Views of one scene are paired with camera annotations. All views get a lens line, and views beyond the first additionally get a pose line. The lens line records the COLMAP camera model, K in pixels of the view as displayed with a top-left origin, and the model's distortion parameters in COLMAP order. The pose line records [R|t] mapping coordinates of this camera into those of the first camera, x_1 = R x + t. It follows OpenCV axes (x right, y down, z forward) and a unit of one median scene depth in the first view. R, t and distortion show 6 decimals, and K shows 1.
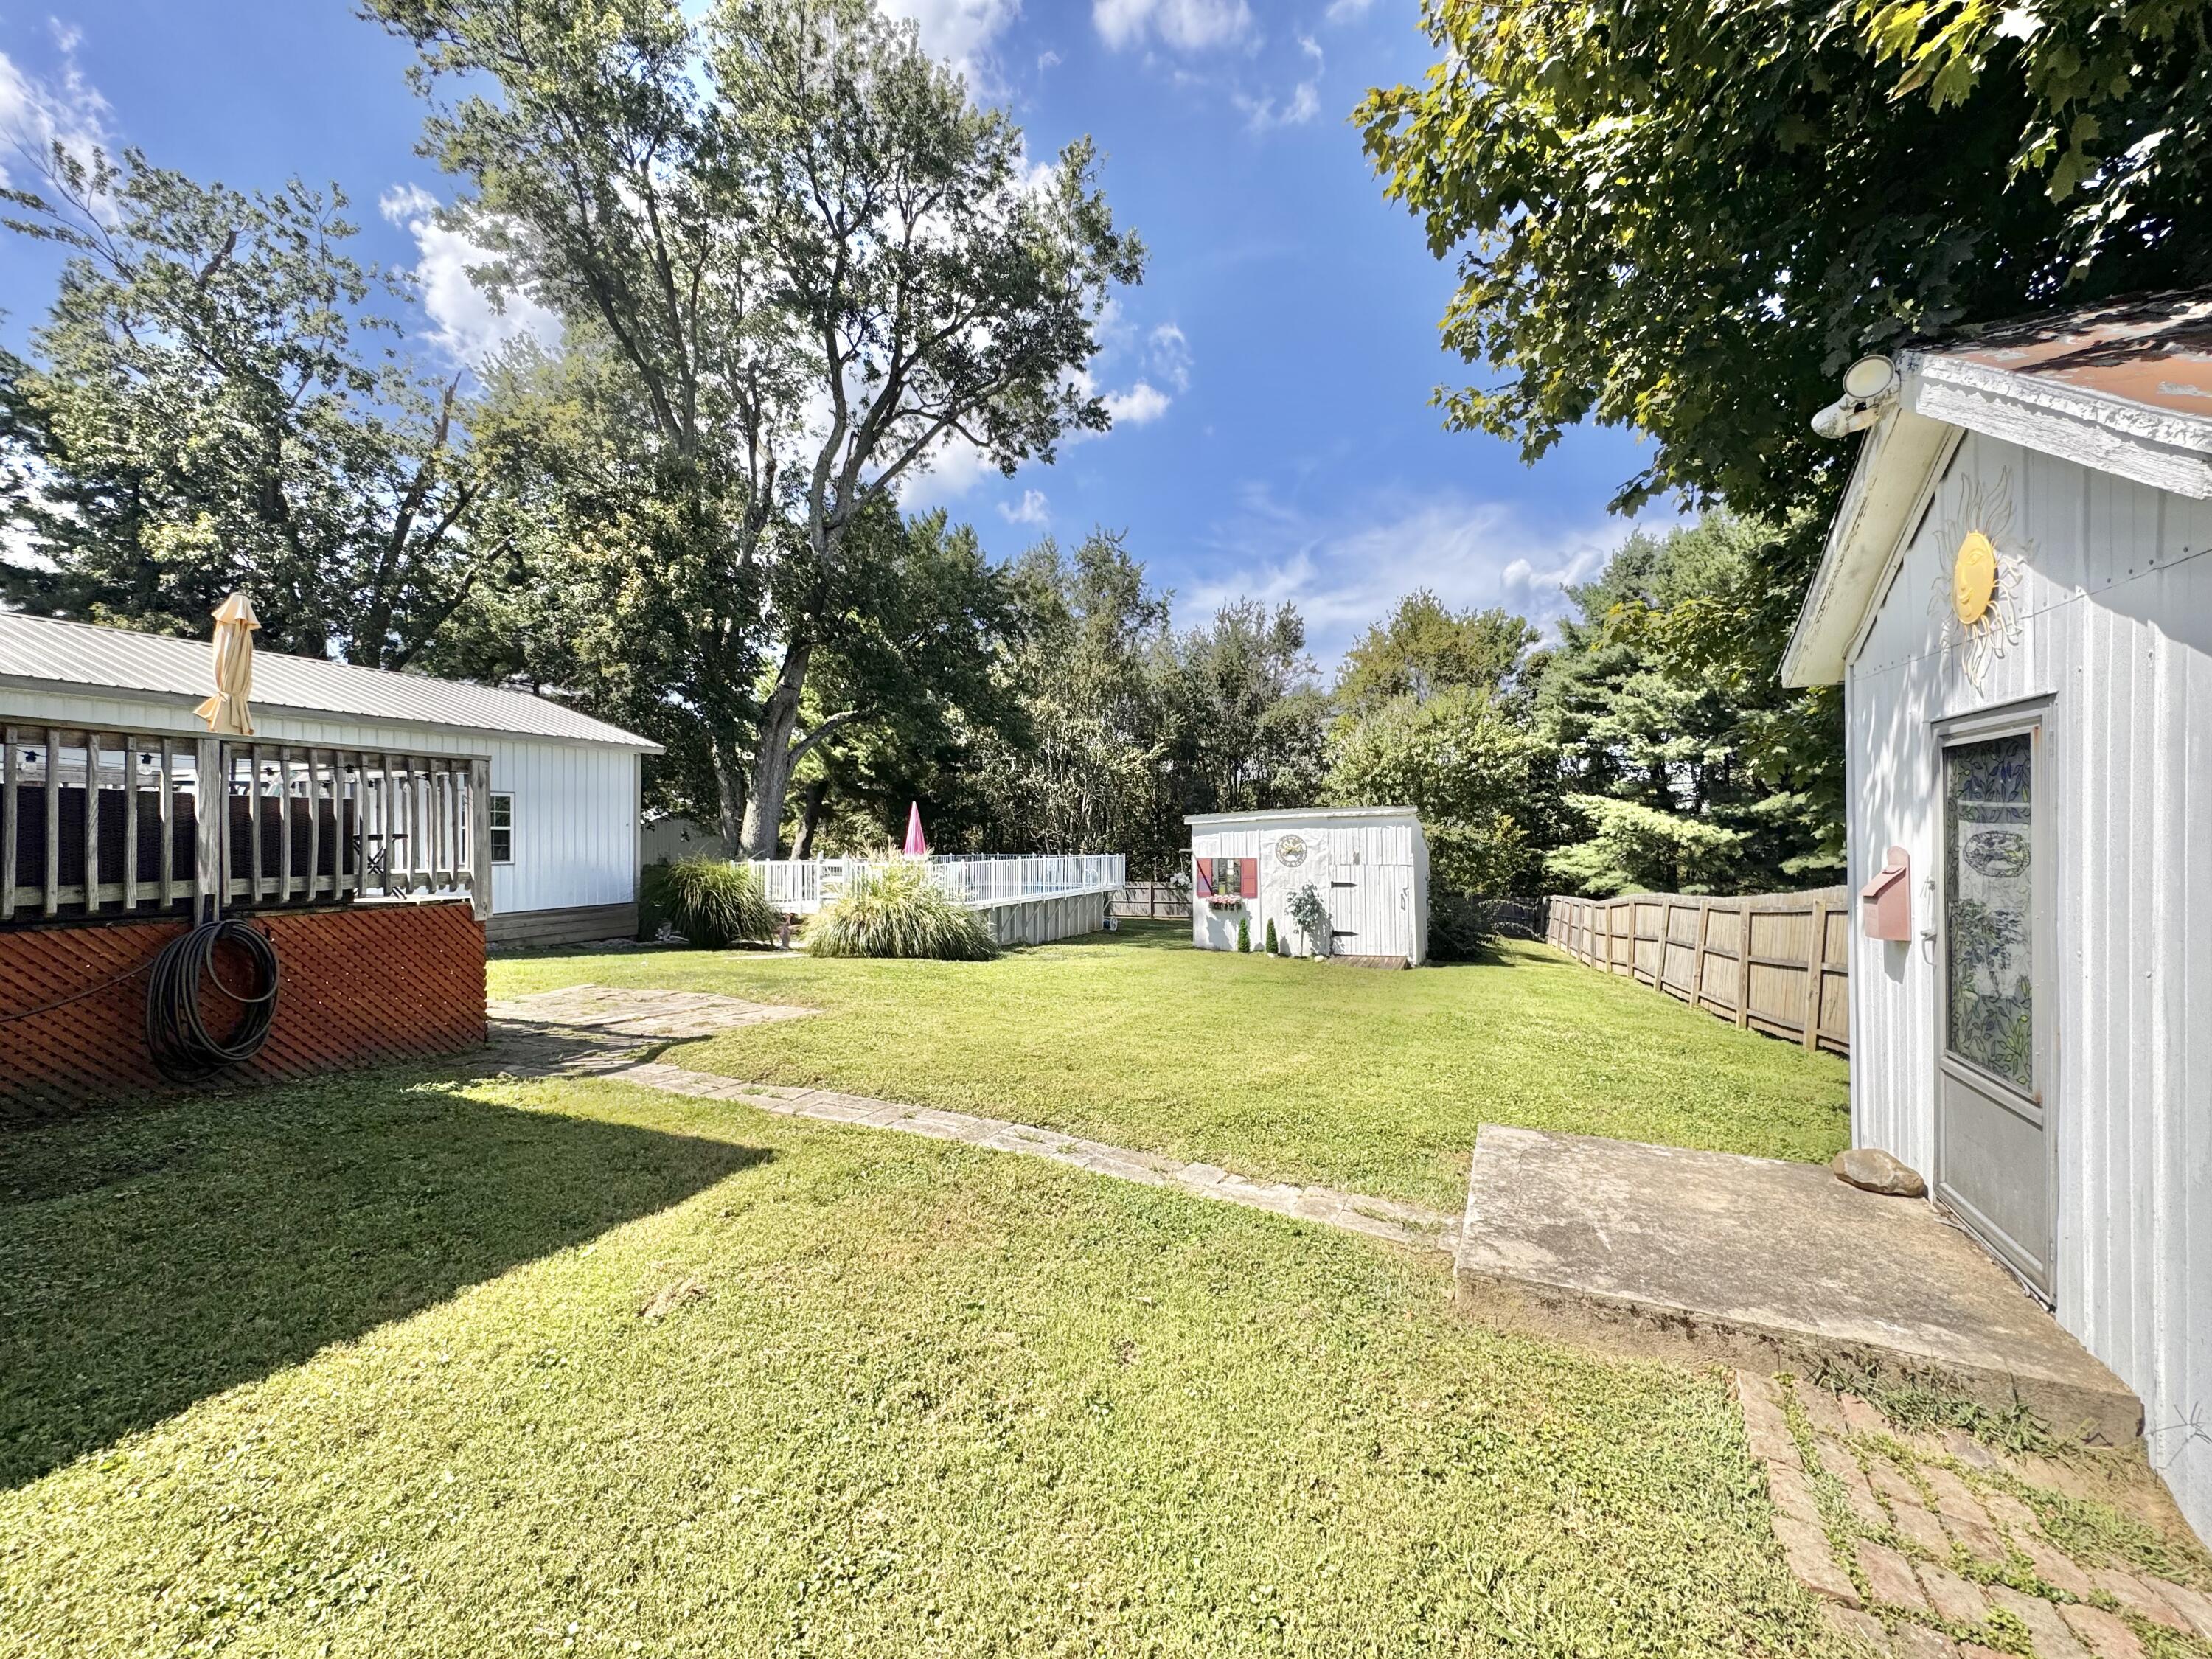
lens RADIAL K [[896.2, 0, 1147.3], [0, 896.2, 831.3], [0, 0, 1]] dist [-0.040355, 0.000019]
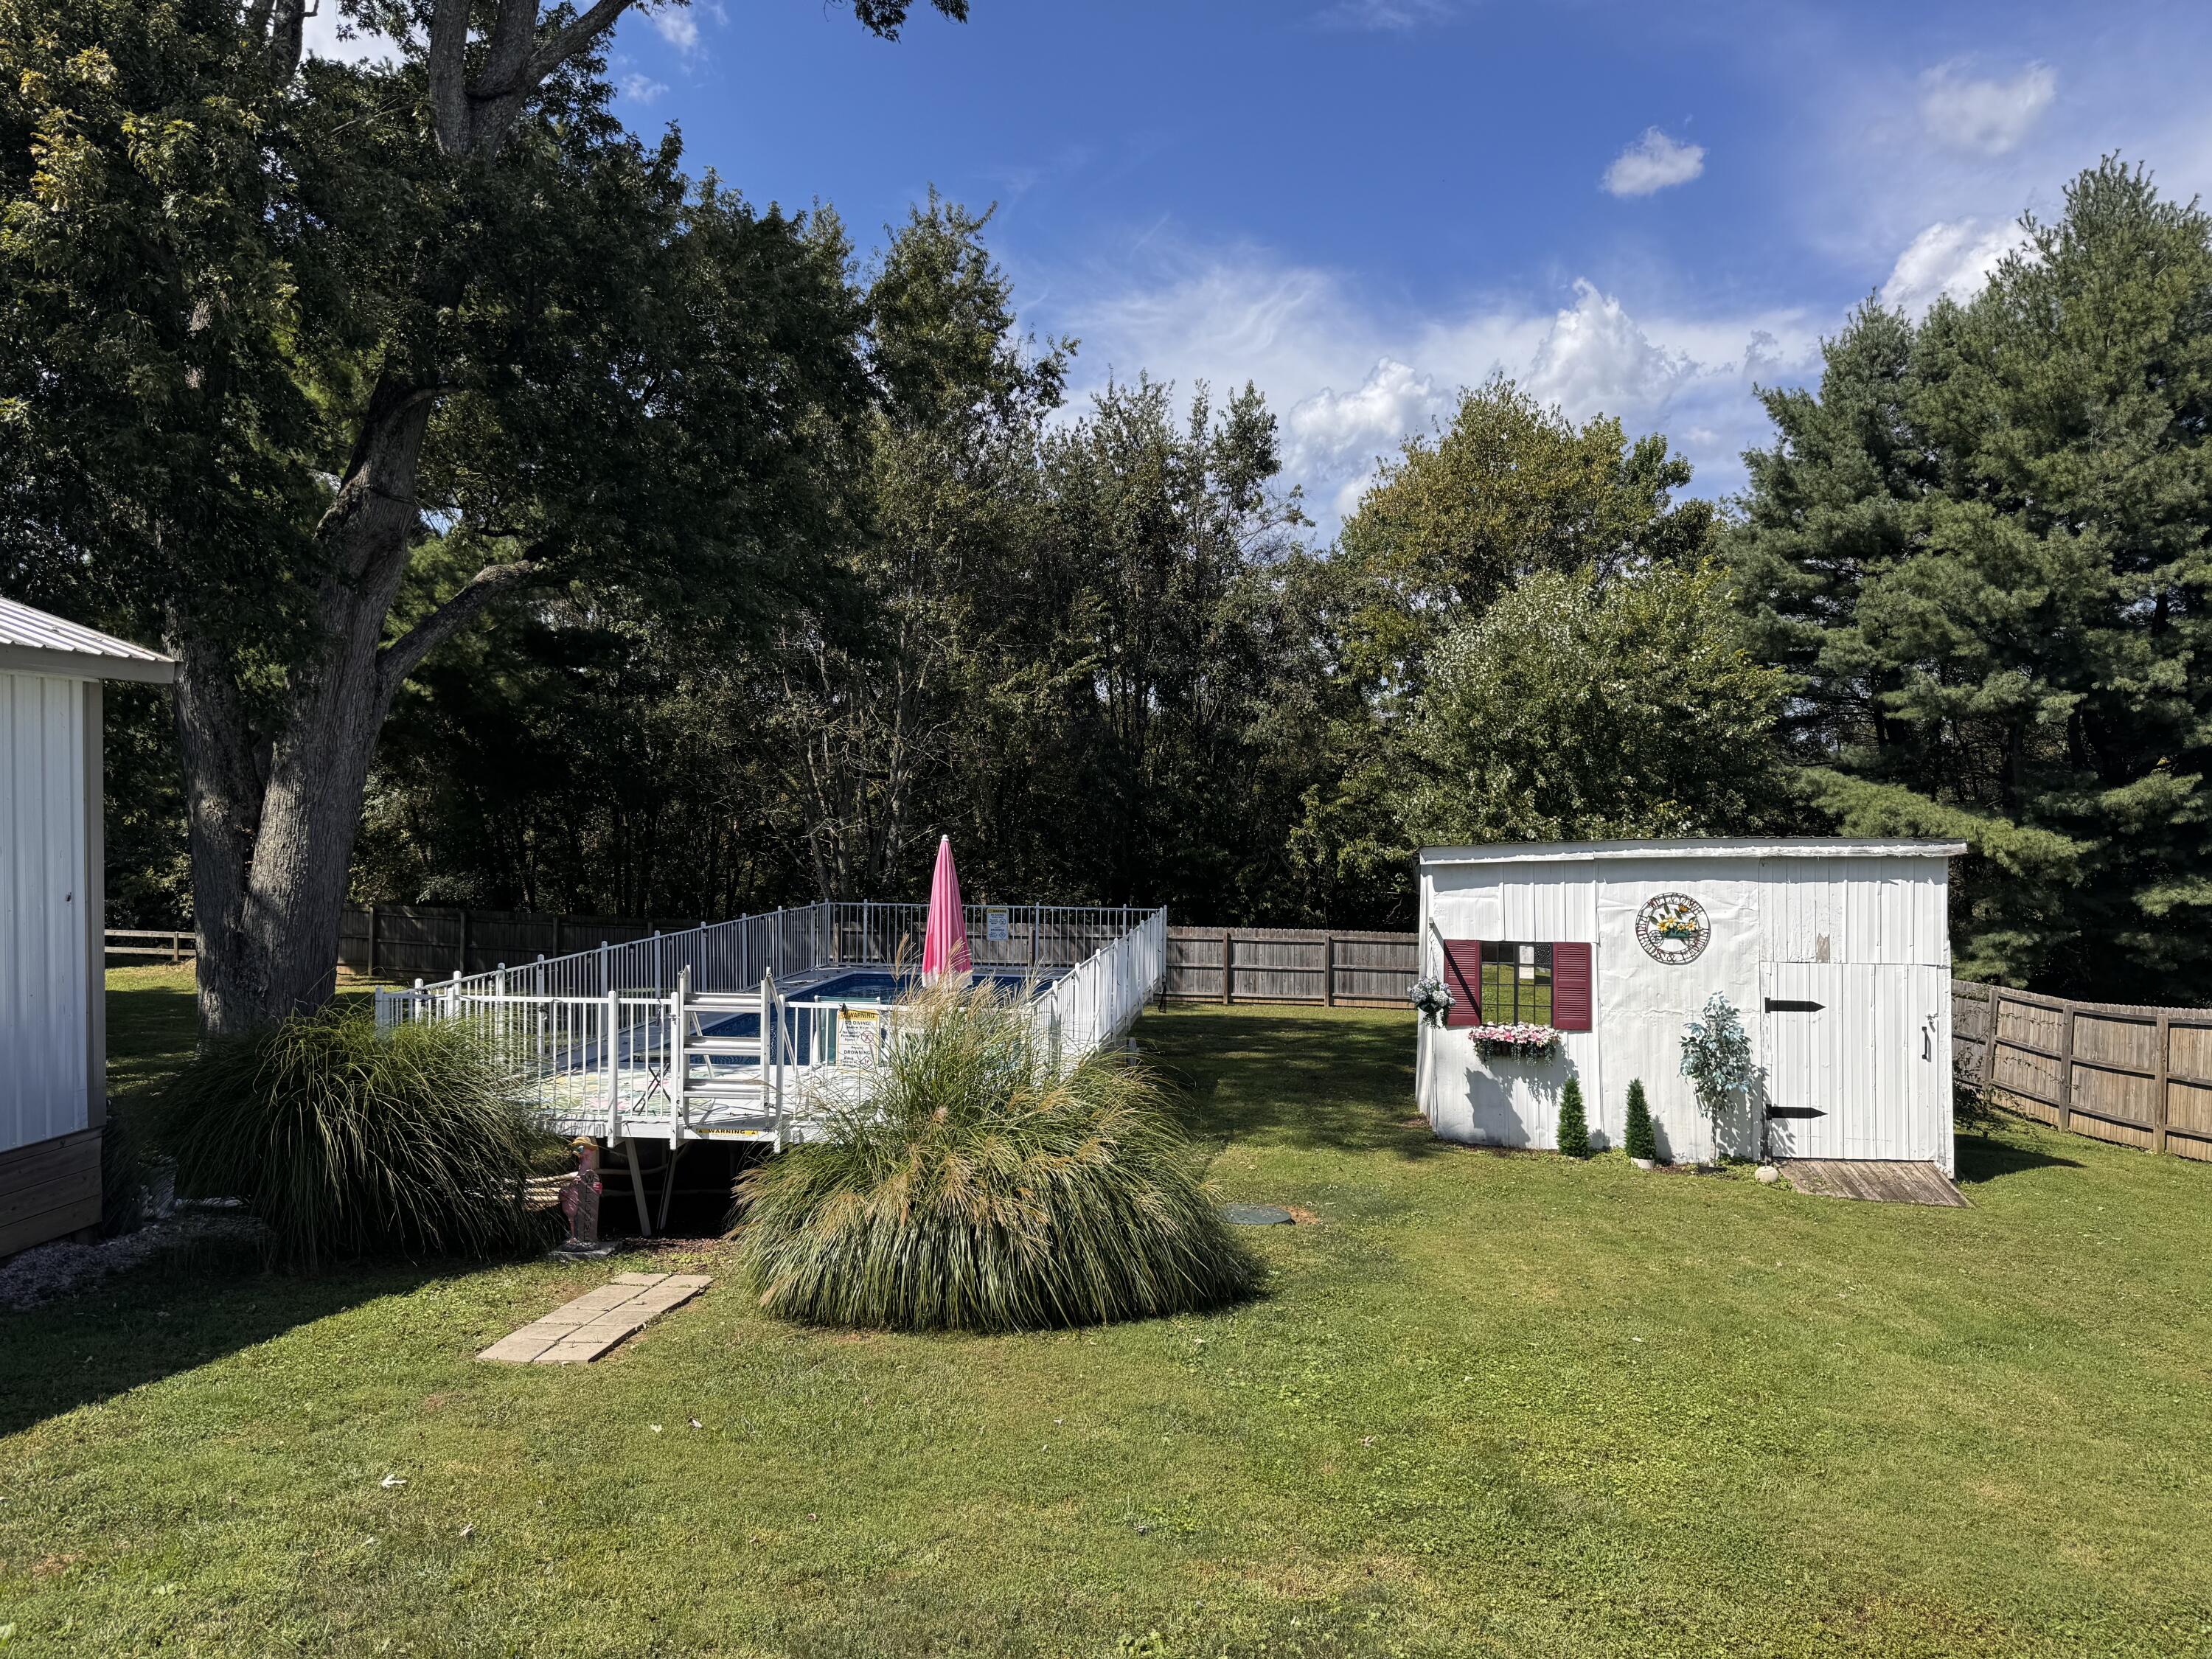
lens RADIAL K [[1536.8, 0, 1106.0], [0, 1536.8, 829.5], [0, 0, 1]] dist [-0.000739, -0.000114]
pose [[0.974542, 0.007583, 0.224075, -0.282829], [-0.014422, 0.999478, 0.028899, -0.045268], [-0.223739, -0.031395, 0.974143, 0.295473]]
